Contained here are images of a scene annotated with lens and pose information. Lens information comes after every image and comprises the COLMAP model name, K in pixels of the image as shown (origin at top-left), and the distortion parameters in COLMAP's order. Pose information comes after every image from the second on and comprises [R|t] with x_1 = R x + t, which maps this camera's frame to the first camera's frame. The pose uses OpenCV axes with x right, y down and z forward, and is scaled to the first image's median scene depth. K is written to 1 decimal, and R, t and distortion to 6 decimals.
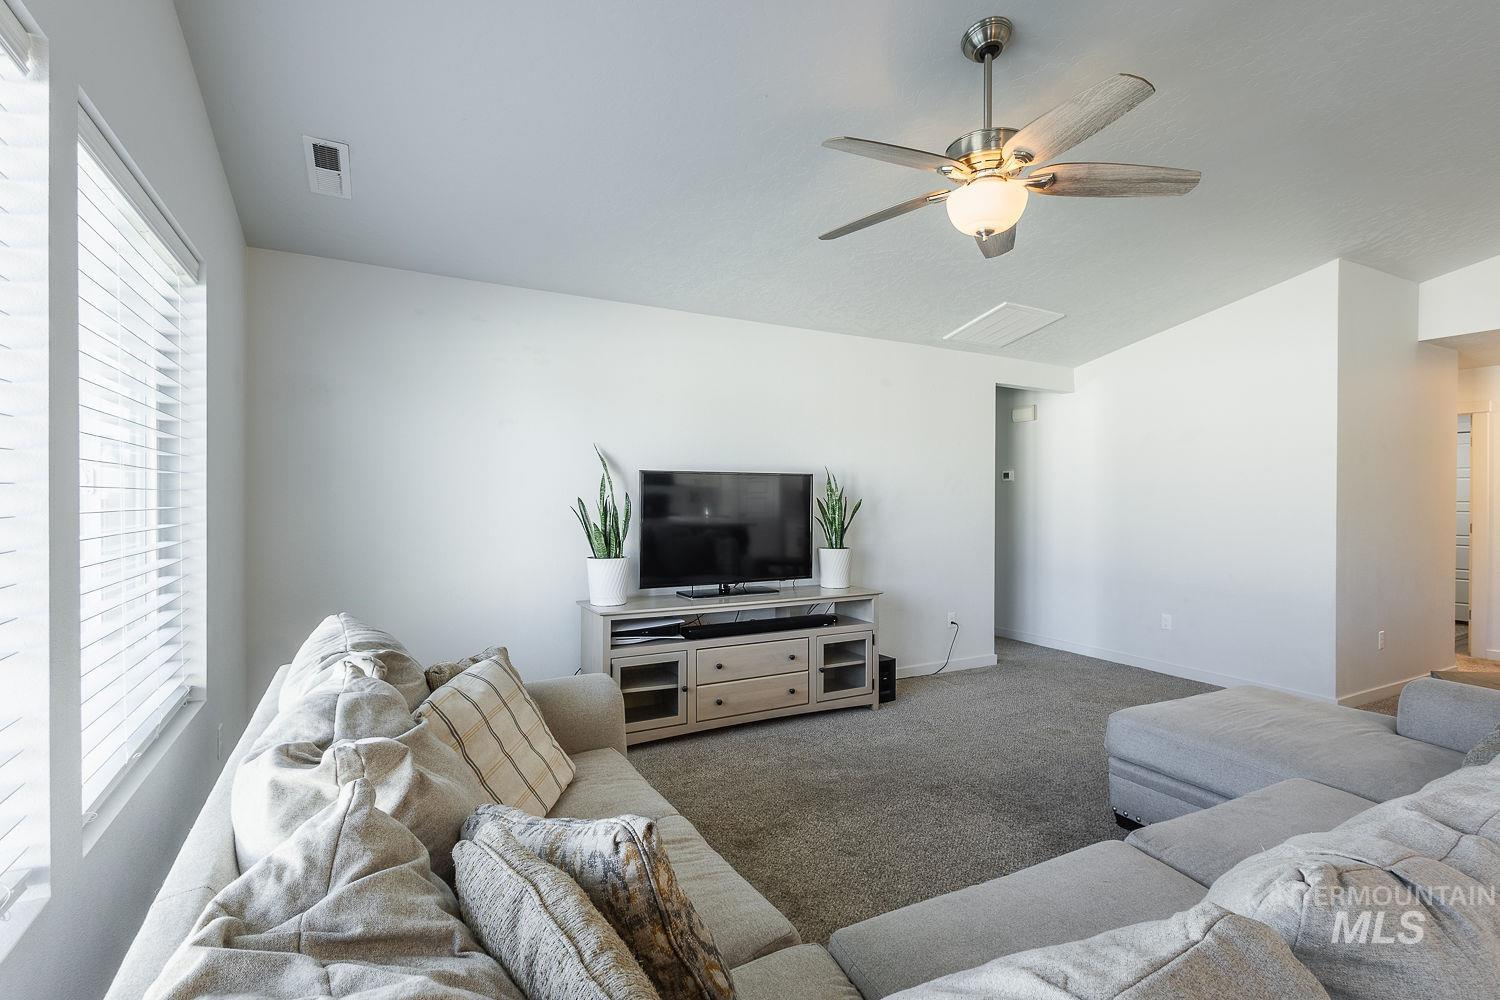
lens RADIAL K [[705.6, 0, 753.3], [0, 705.6, 502.4], [0, 0, 1]] dist [0.002356, -0.000389]
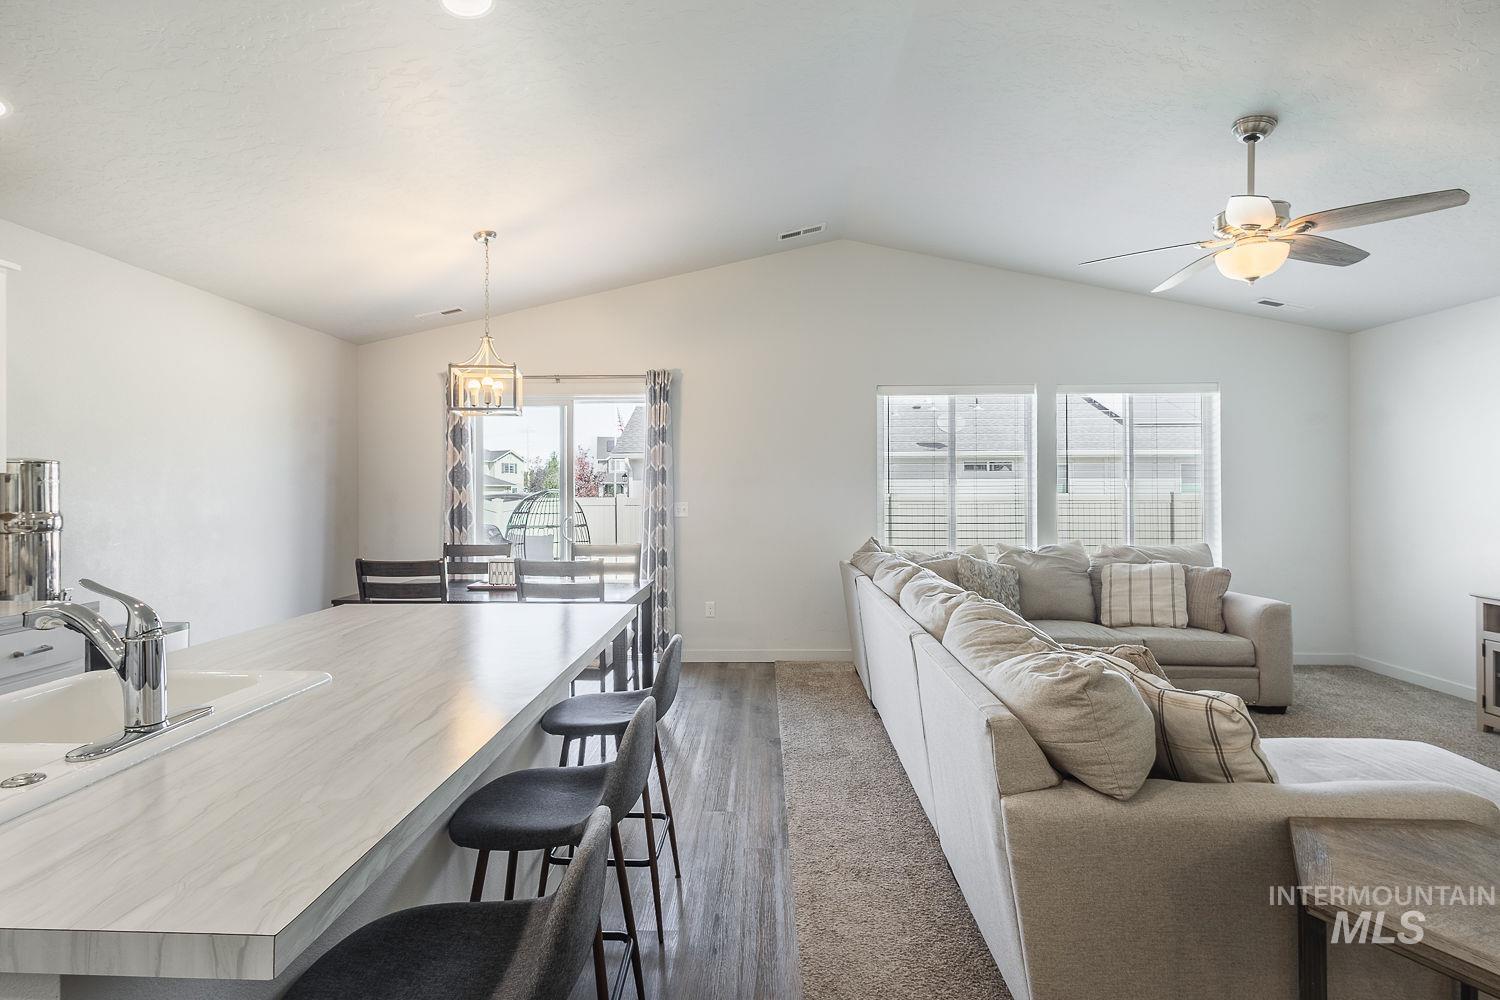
lens RADIAL K [[744.3, 0, 728.8], [0, 744.3, 486.1], [0, 0, 1]] dist [0.005502, 0.000673]
pose [[-0.522030, -0.005249, -0.852911, 1.149703], [-0.001240, 0.999985, -0.005395, -0.000464], [0.852926, -0.001759, -0.522028, 0.527649]]
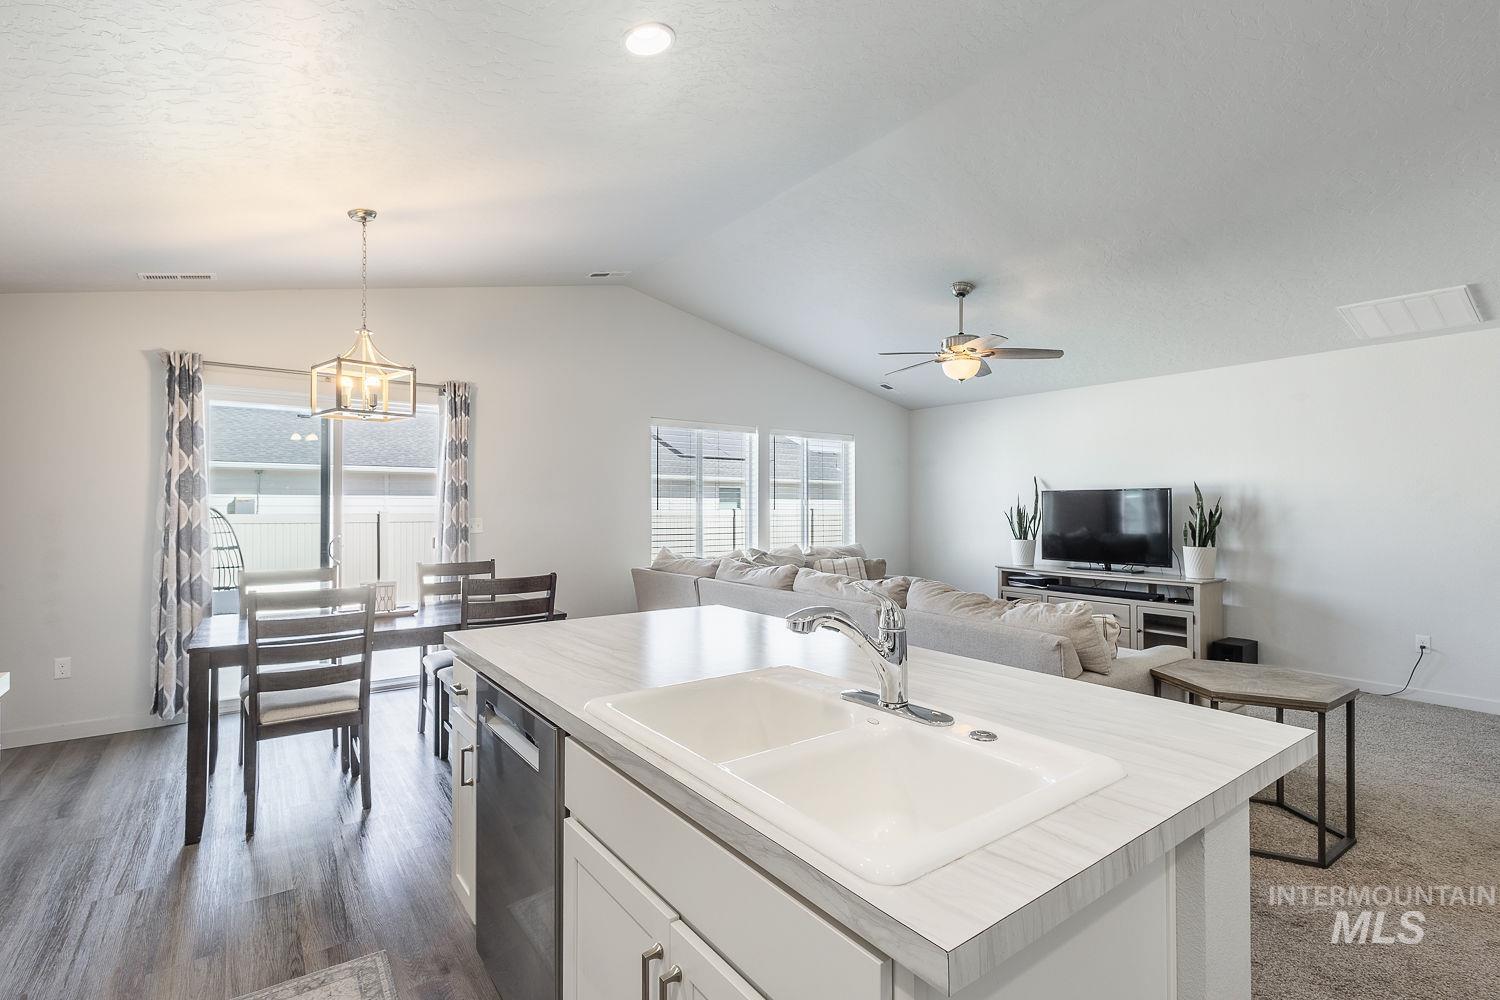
lens RADIAL K [[686.5, 0, 750.0], [0, 686.5, 500.0], [0, 0, 1]] dist [0.000542, 0.000237]
pose [[0.128407, -0.012225, -0.991646, 1.326565], [-0.004979, 0.999903, -0.012971, 0.002712], [0.991709, 0.006603, 0.128334, 0.069056]]
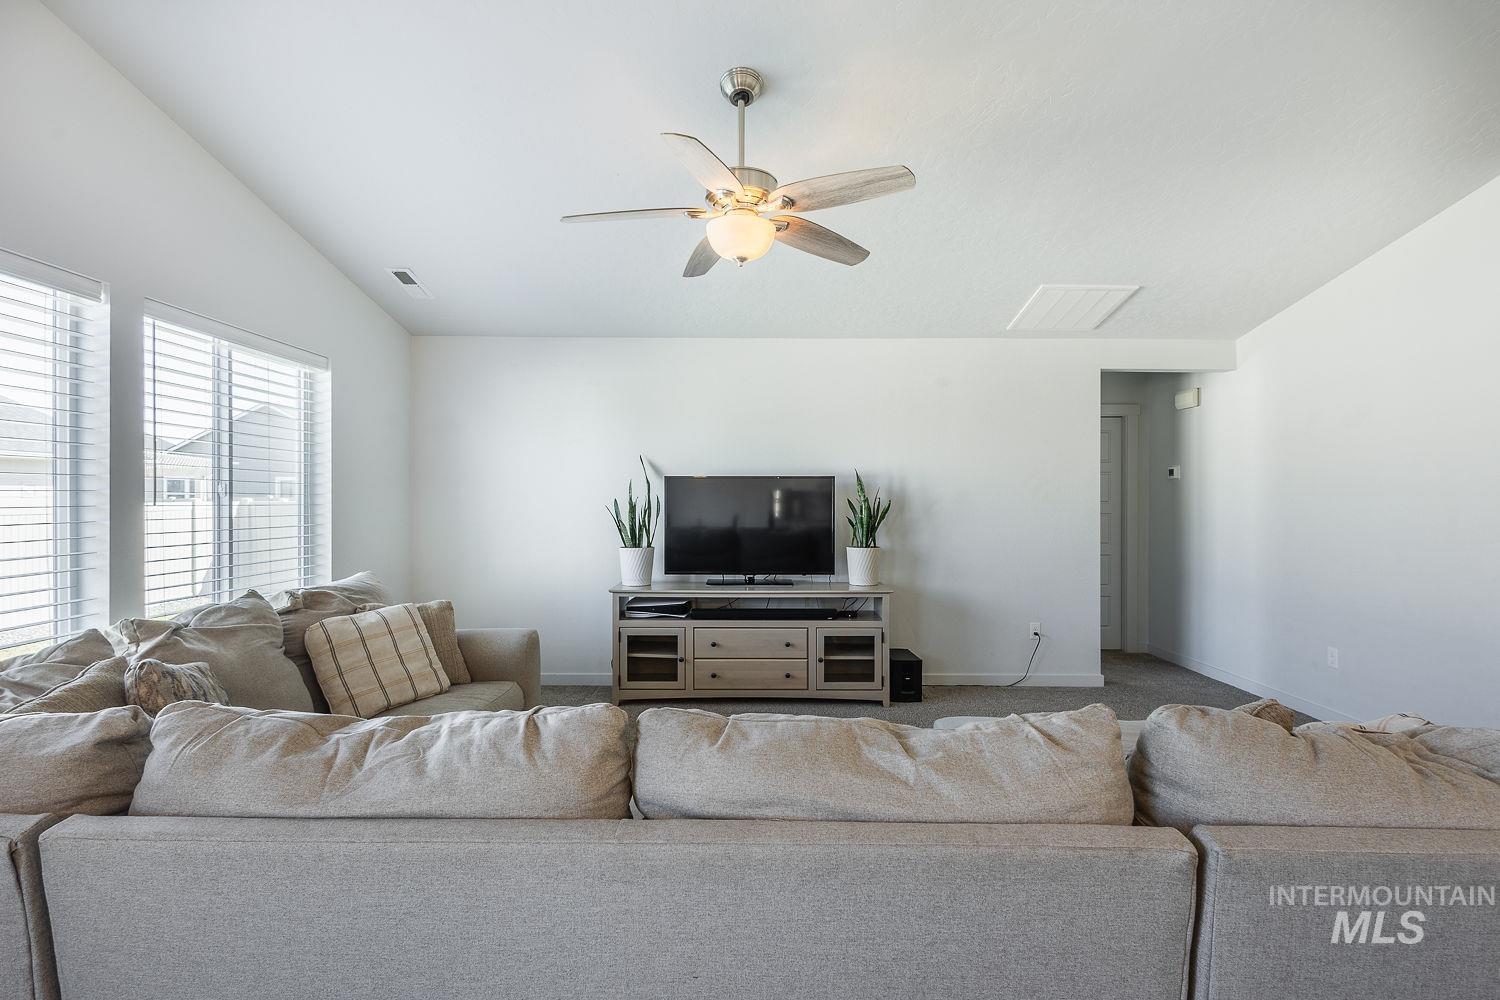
lens RADIAL K [[686.5, 0, 750.0], [0, 686.5, 500.0], [0, 0, 1]] dist [0.000542, 0.000237]
pose [[0.875571, -0.000660, -0.483090, 0.501744], [-0.001807, 0.999988, -0.004641, 0.000544], [0.483087, 0.004936, 0.875559, 0.037478]]
